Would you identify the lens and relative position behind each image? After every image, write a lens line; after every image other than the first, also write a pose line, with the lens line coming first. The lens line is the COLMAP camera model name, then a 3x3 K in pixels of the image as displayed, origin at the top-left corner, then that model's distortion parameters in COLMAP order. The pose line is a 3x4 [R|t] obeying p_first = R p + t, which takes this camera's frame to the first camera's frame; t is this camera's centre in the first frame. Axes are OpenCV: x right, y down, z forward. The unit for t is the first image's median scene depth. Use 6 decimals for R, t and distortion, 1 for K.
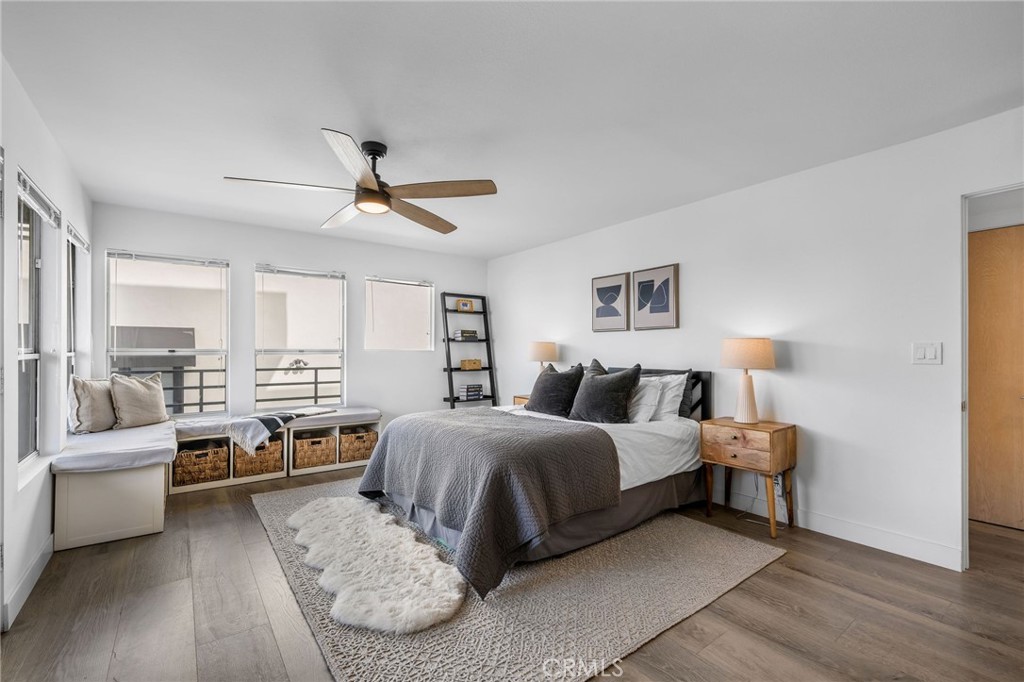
lens RADIAL K [[439.8, 0, 514.6], [0, 439.8, 345.4], [0, 0, 1]] dist [-0.001345, -0.000069]
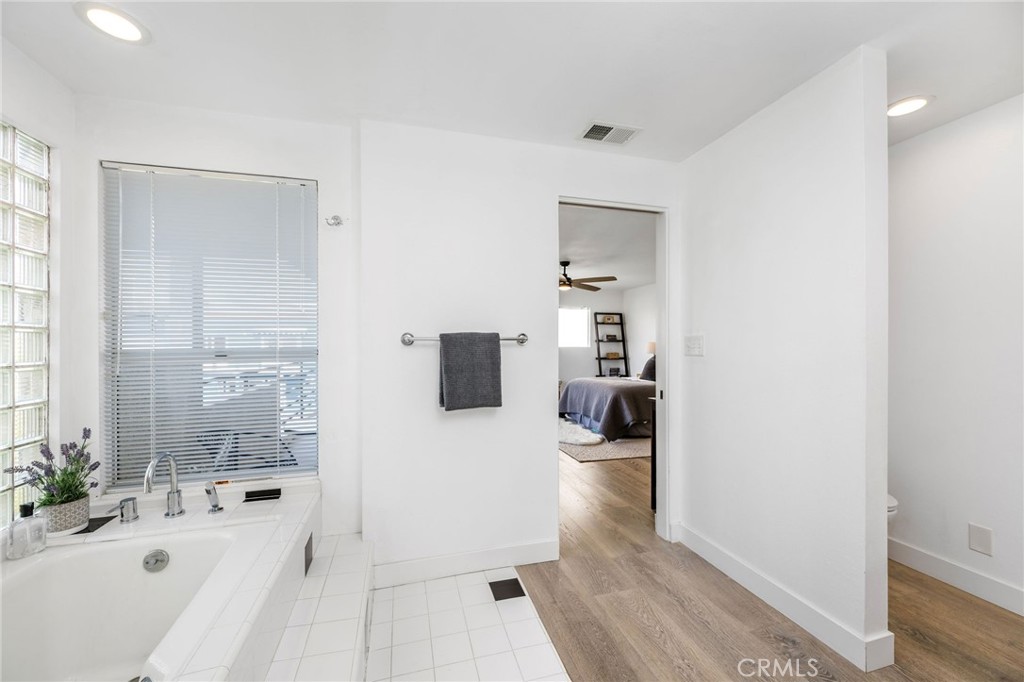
lens RADIAL K [[406.9, 0, 513.2], [0, 406.9, 342.1], [0, 0, 1]] dist [0.000456, 0.000011]
pose [[0.933539, 0.000323, -0.358475, 0.101246], [0.001364, 0.999989, 0.004452, -0.014553], [0.358473, -0.004645, 0.933529, -0.563578]]
